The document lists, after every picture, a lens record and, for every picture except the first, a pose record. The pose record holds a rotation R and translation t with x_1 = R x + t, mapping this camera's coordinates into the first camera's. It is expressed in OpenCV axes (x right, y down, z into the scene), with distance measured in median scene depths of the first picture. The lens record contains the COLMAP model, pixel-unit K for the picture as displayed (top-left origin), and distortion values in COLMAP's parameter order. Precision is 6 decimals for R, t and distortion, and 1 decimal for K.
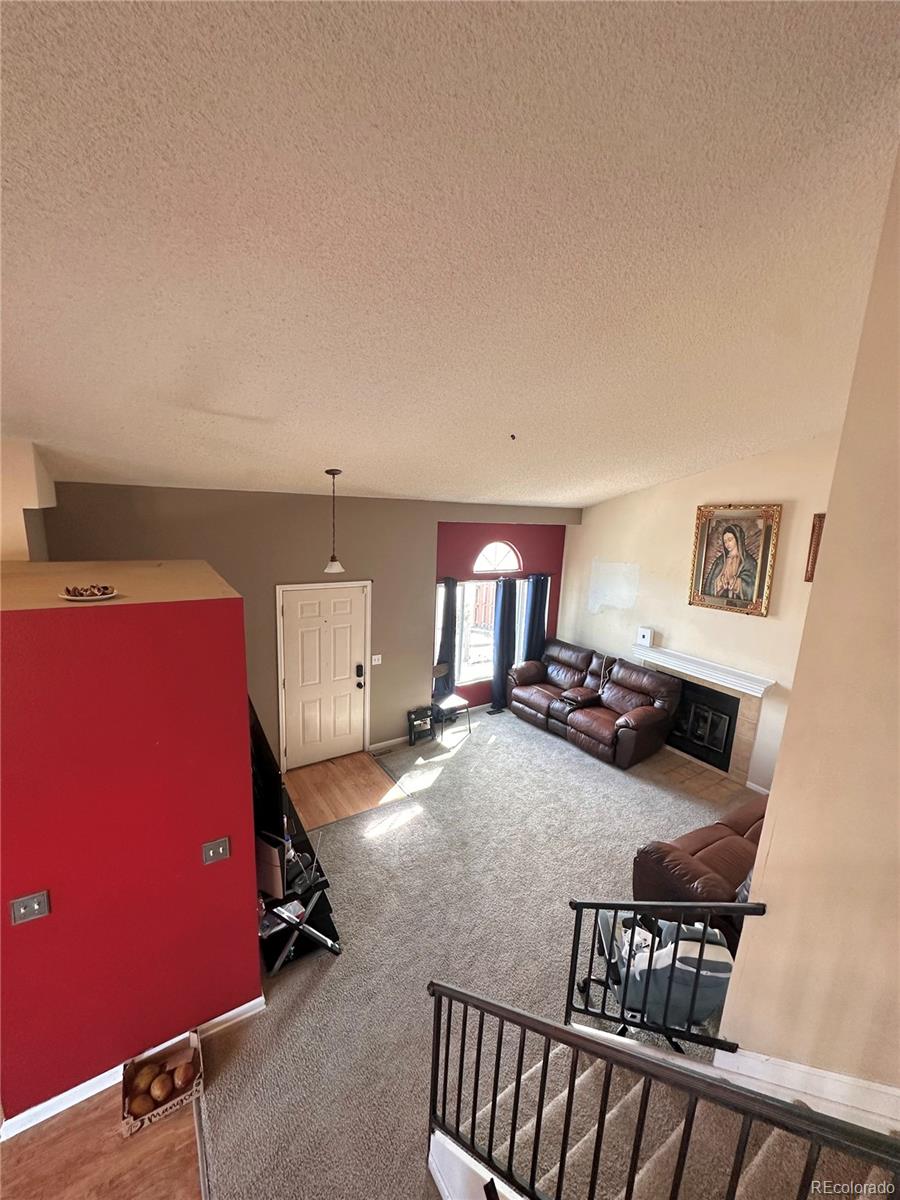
lens RADIAL K [[476.5, 0, 450.0], [0, 476.5, 600.0], [0, 0, 1]] dist [-0.000074, 0.000433]
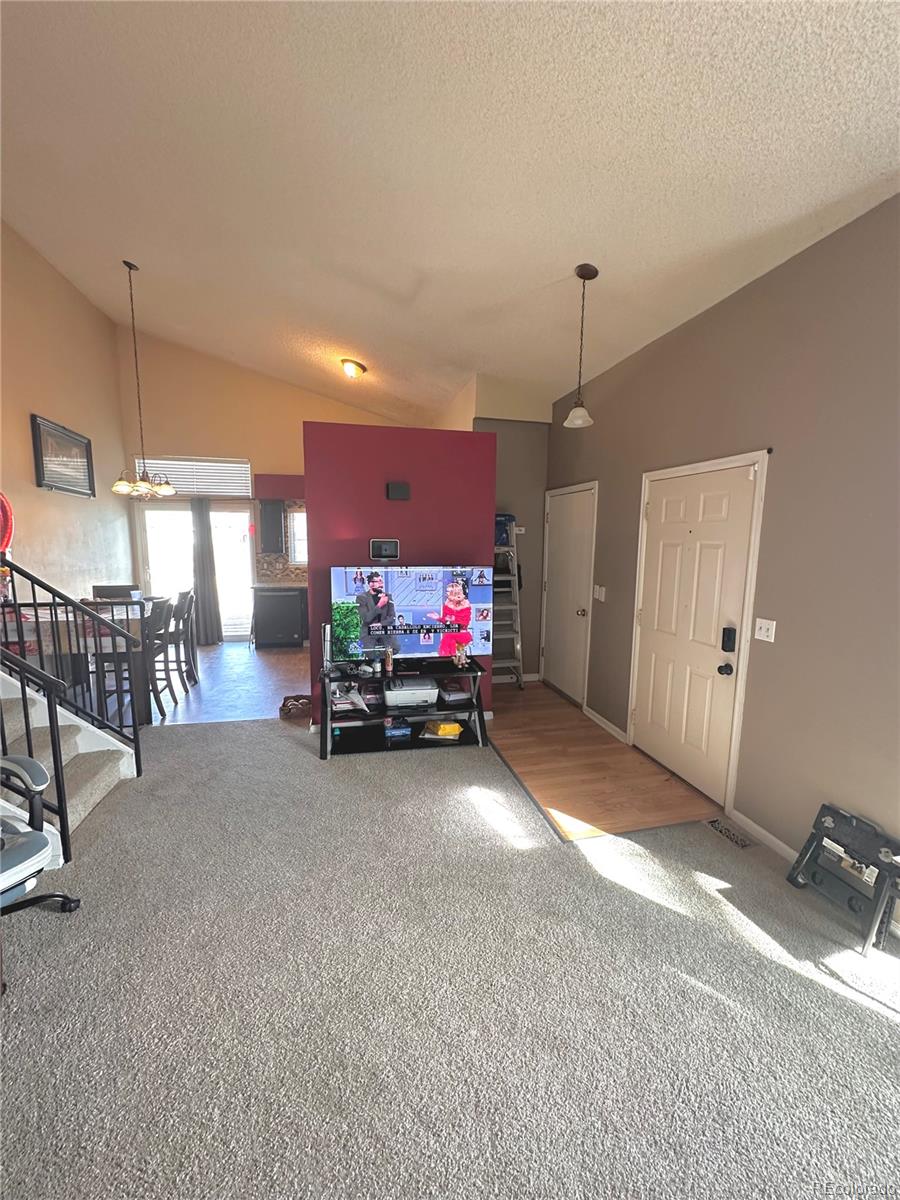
lens RADIAL K [[478.9, 0, 450.0], [0, 478.9, 600.0], [0, 0, 1]] dist [-0.000159, 0.000087]
pose [[-0.337566, 0.080791, -0.937828, 0.343244], [-0.210438, 0.964616, 0.158845, 0.081264], [0.917478, 0.250975, -0.308620, 0.788274]]
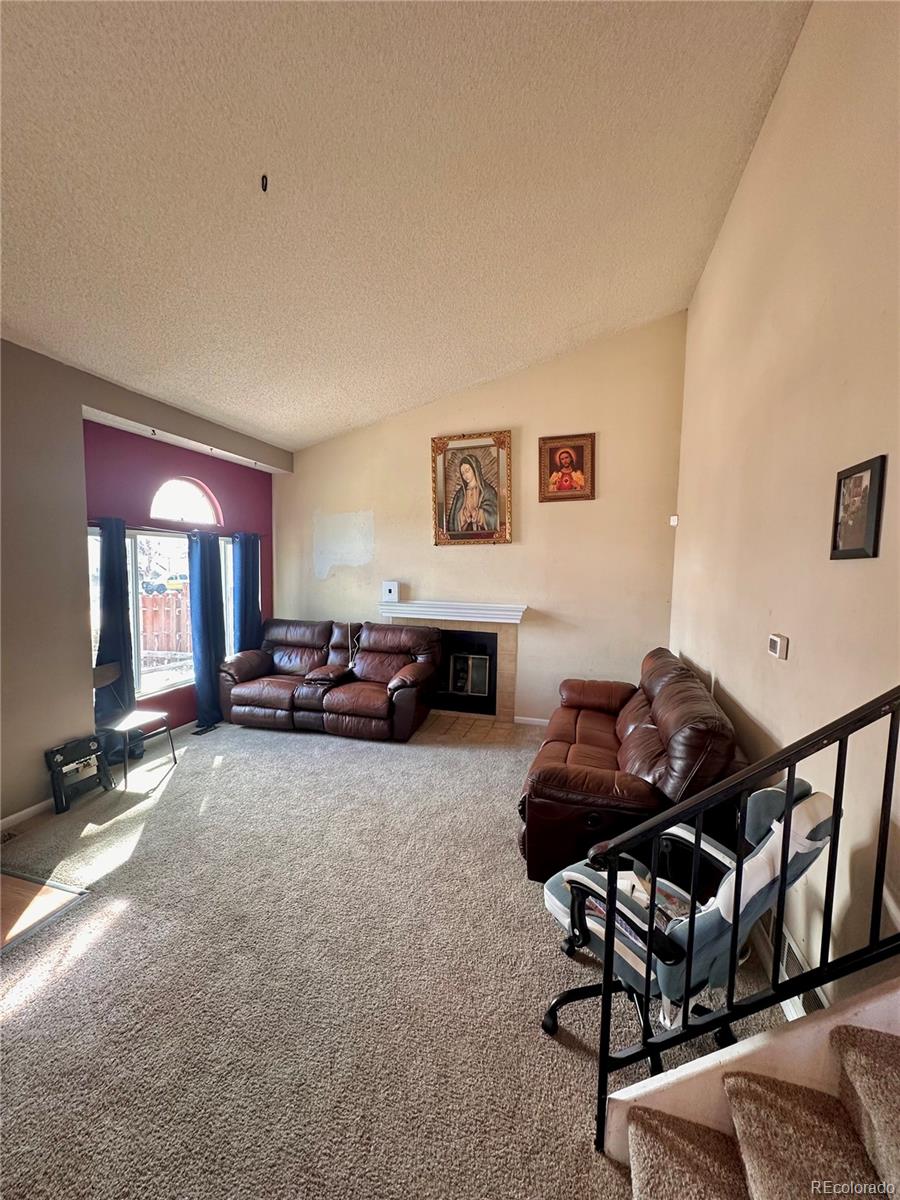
lens RADIAL K [[476.5, 0, 450.0], [0, 476.5, 600.0], [0, 0, 1]] dist [-0.000074, 0.000433]
pose [[0.755682, -0.077078, 0.650387, -0.078261], [0.140211, 0.989067, -0.045696, 0.151278], [-0.639754, 0.125723, 0.758227, 0.281793]]
